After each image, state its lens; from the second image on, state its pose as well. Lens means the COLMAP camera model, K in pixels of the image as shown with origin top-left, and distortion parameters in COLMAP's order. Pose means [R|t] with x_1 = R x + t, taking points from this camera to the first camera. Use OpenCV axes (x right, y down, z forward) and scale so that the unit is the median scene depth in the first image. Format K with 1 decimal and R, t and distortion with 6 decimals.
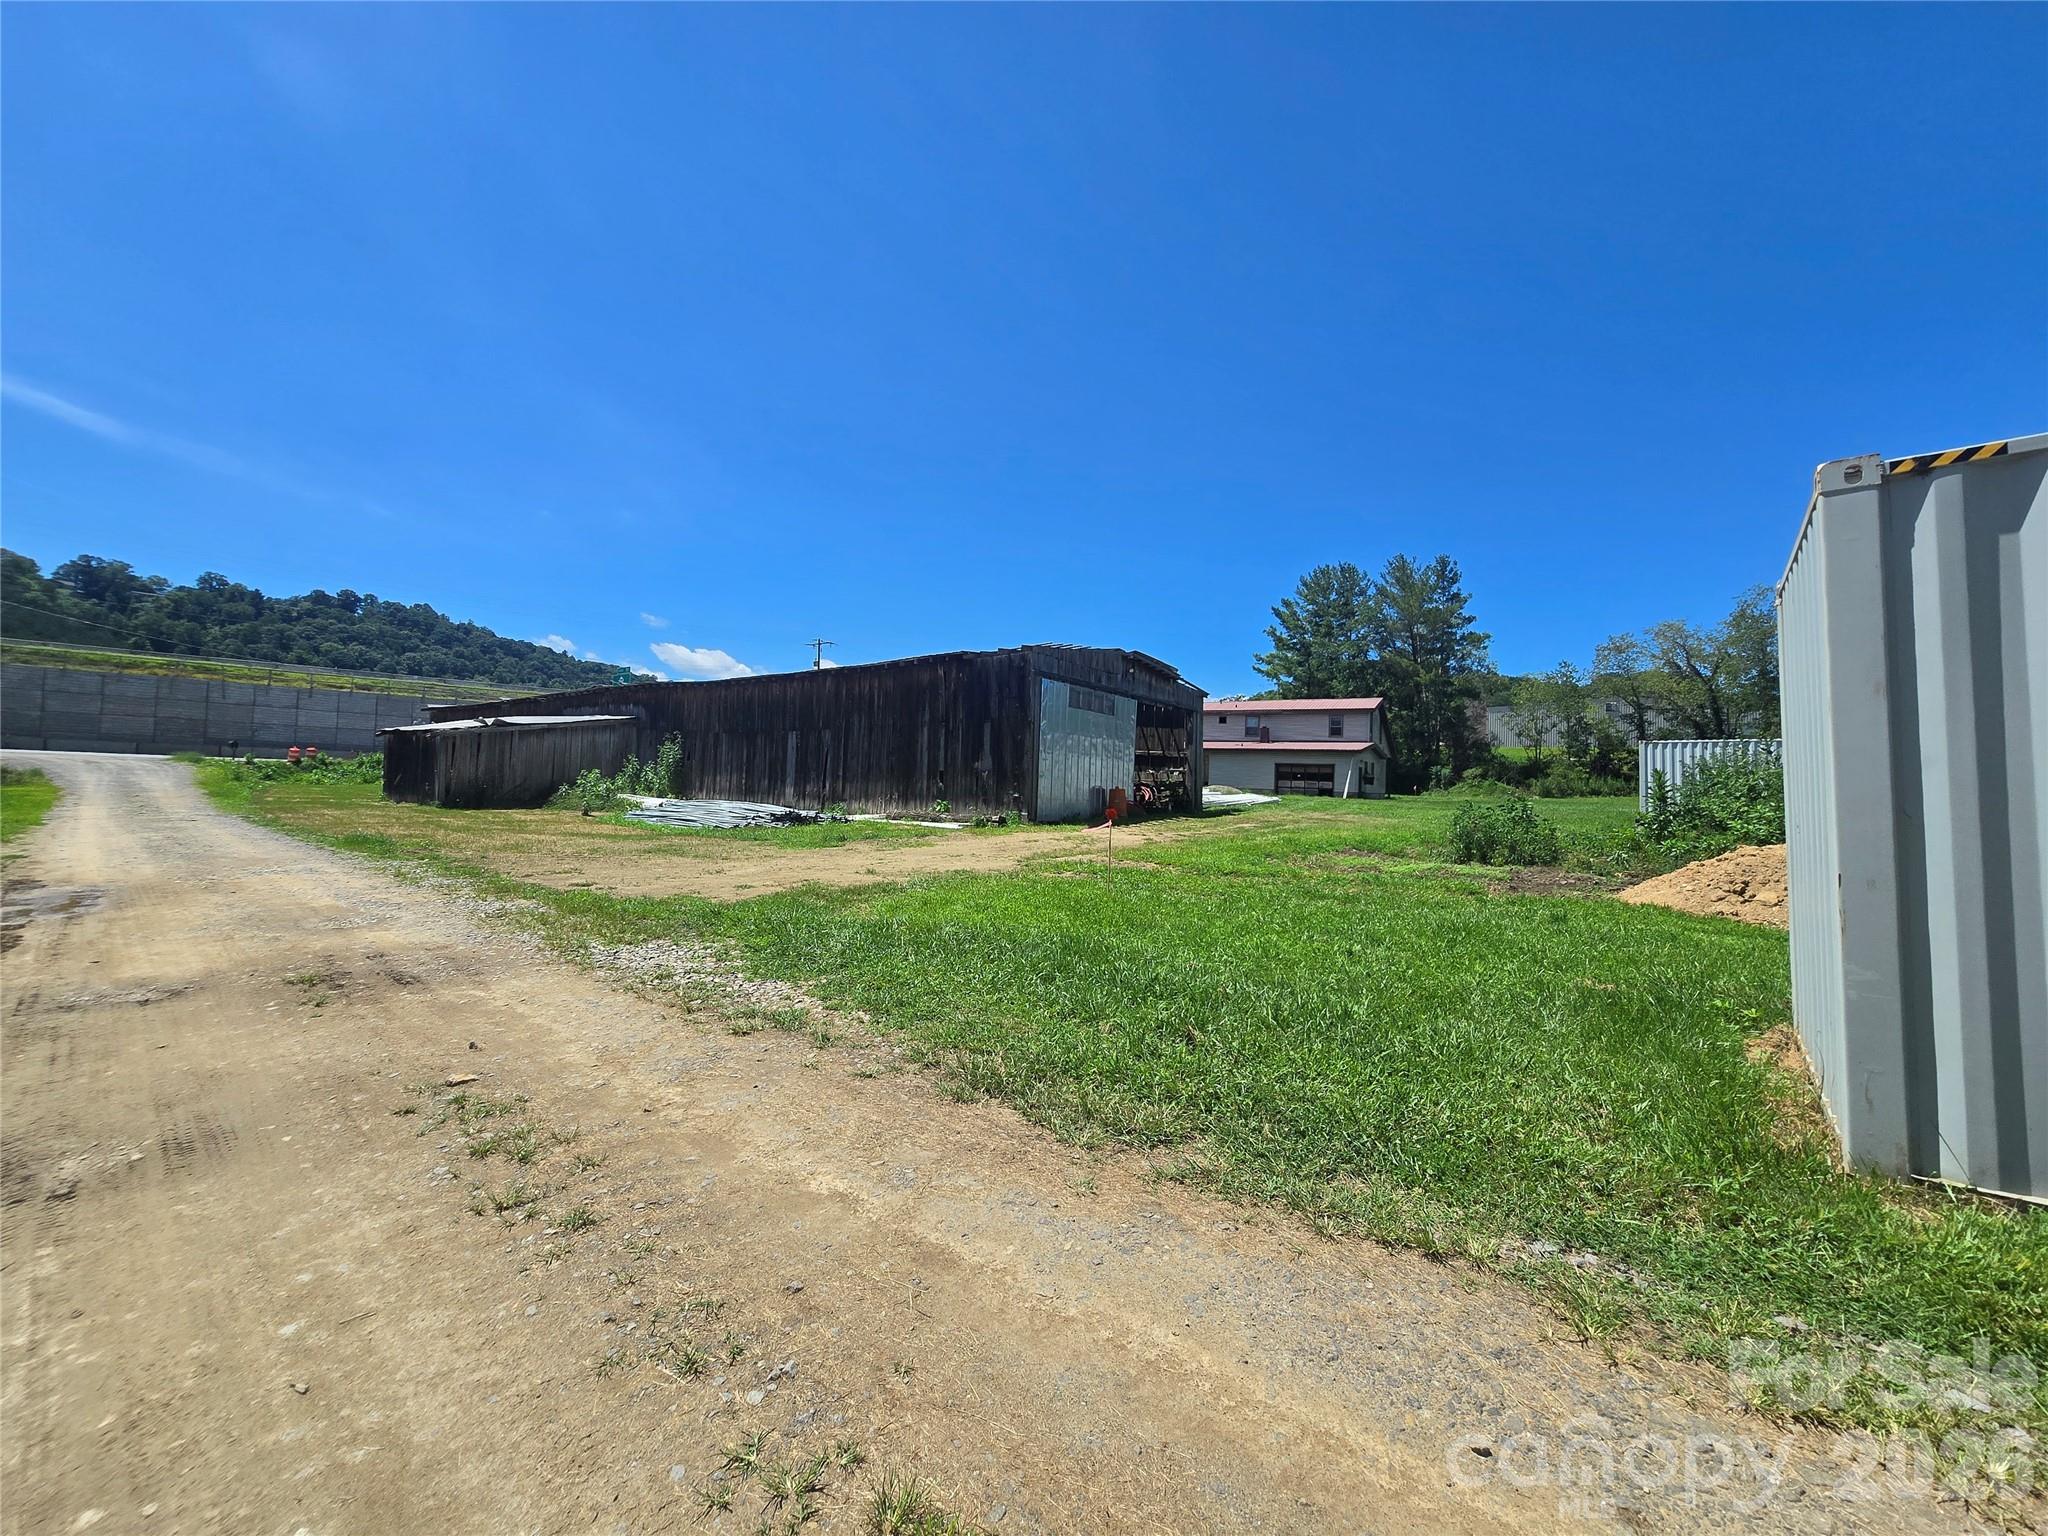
lens RADIAL K [[843.2, 0, 1023.0], [0, 843.2, 748.7], [0, 0, 1]] dist [-0.010772, 0.004704]
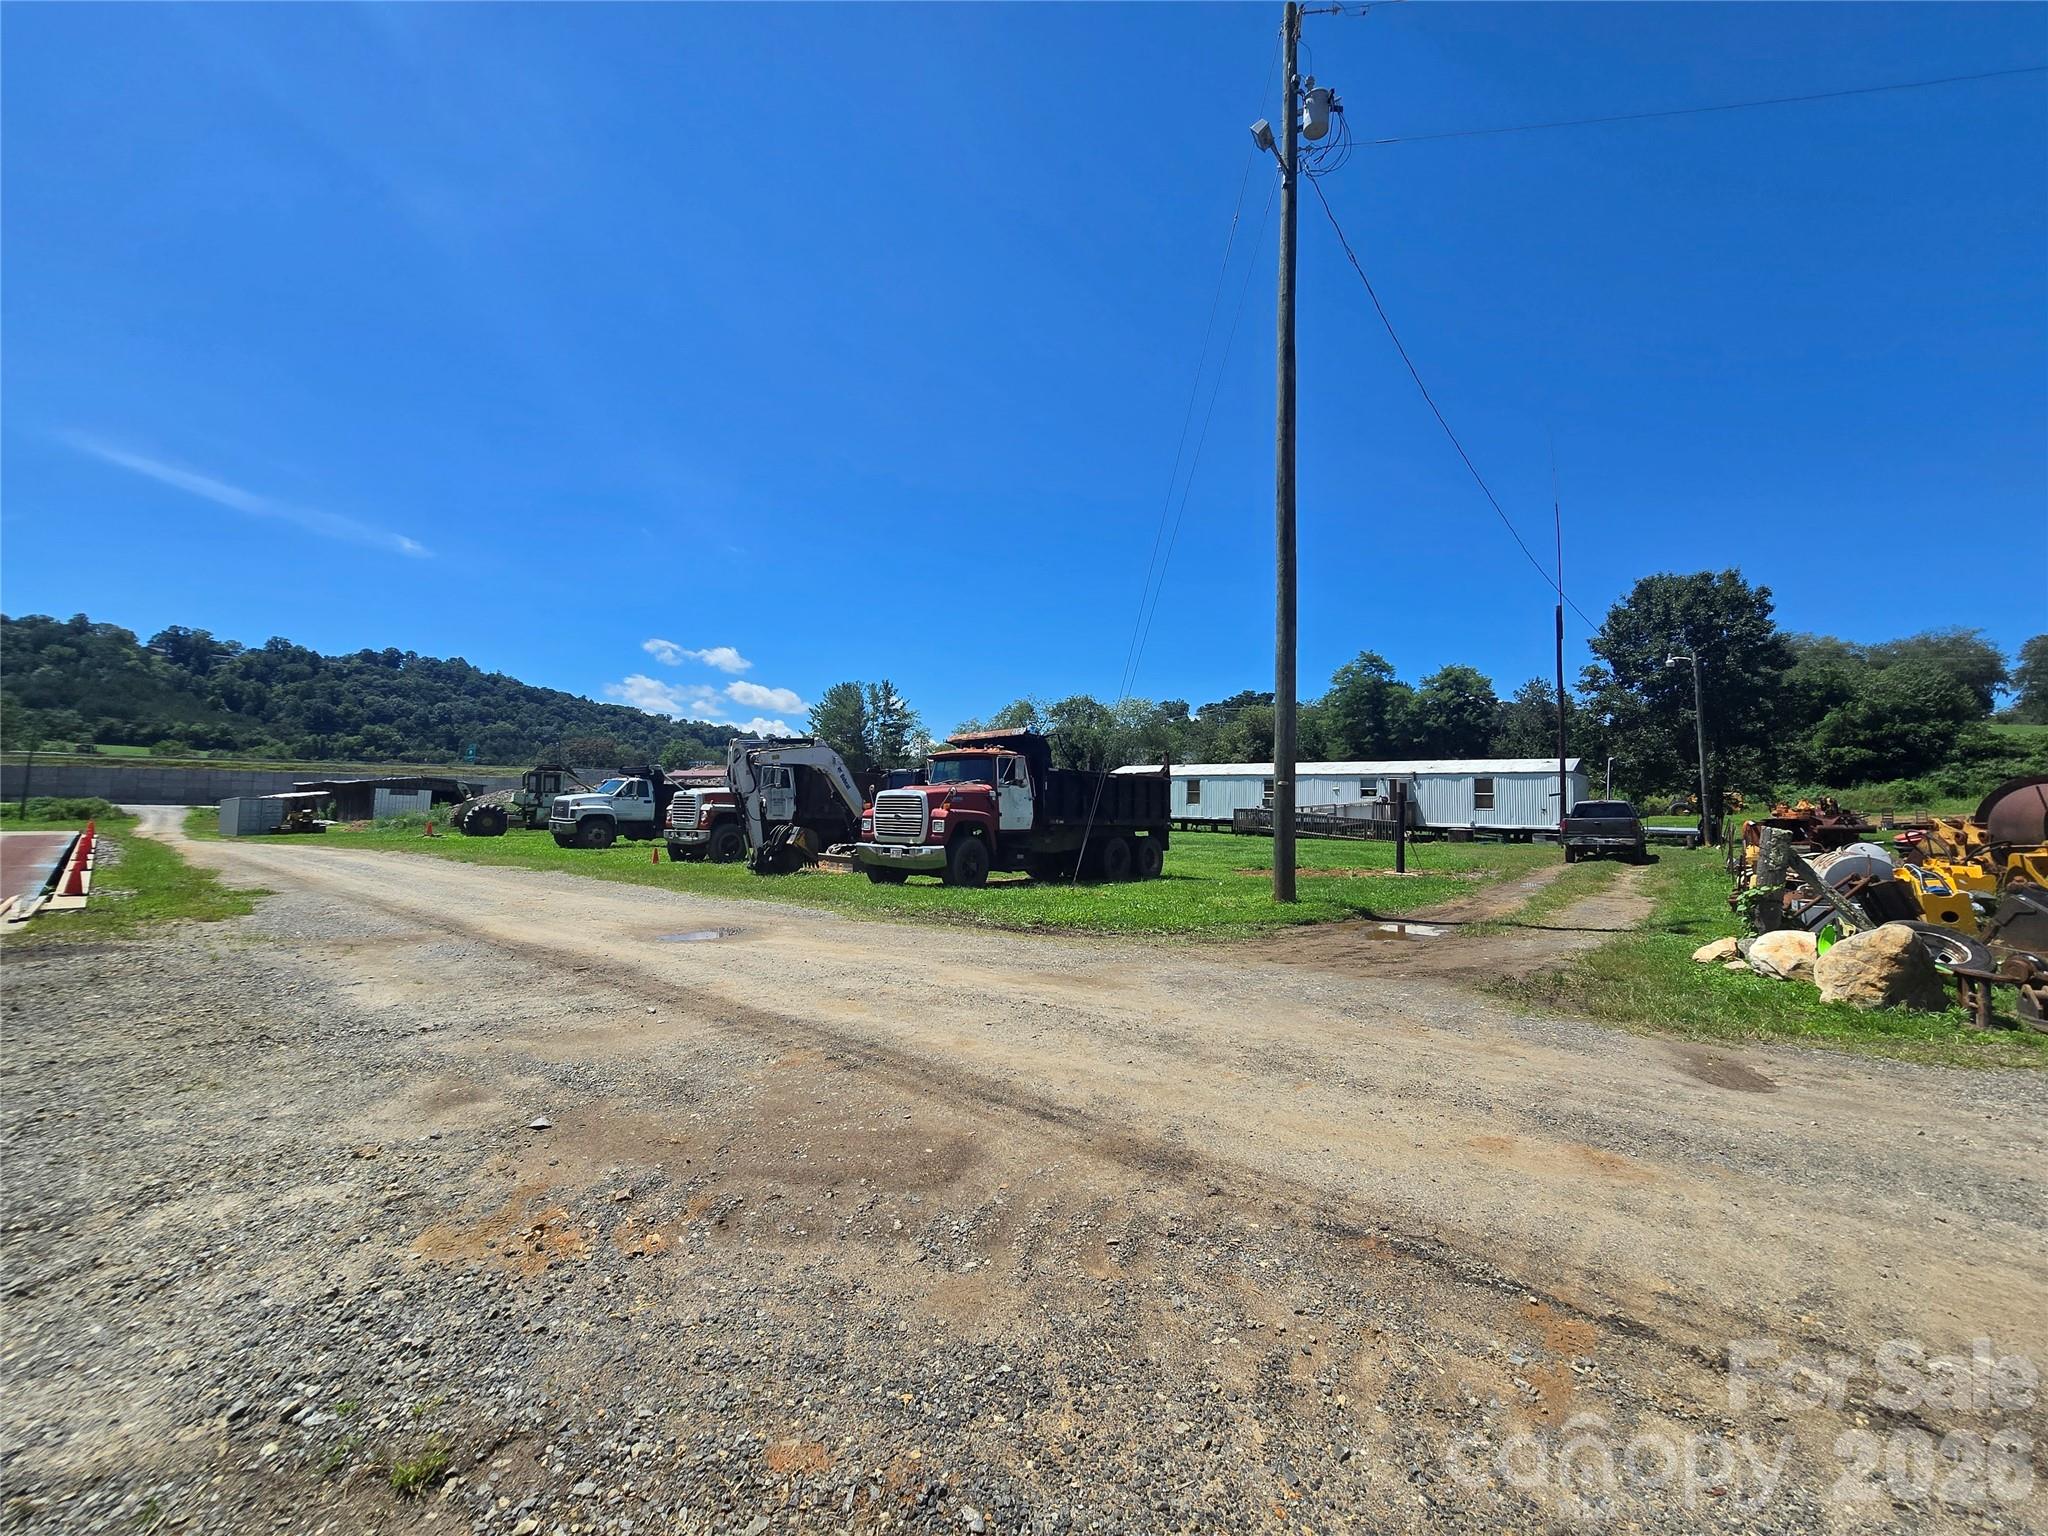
lens RADIAL K [[843.6, 0, 1021.9], [0, 843.6, 746.7], [0, 0, 1]] dist [0.000636, 0.000503]
pose [[0.998328, -0.018062, -0.054905, 1.419527], [0.016298, 0.999341, -0.032419, -0.042536], [0.055454, 0.031470, 0.997965, -1.212942]]
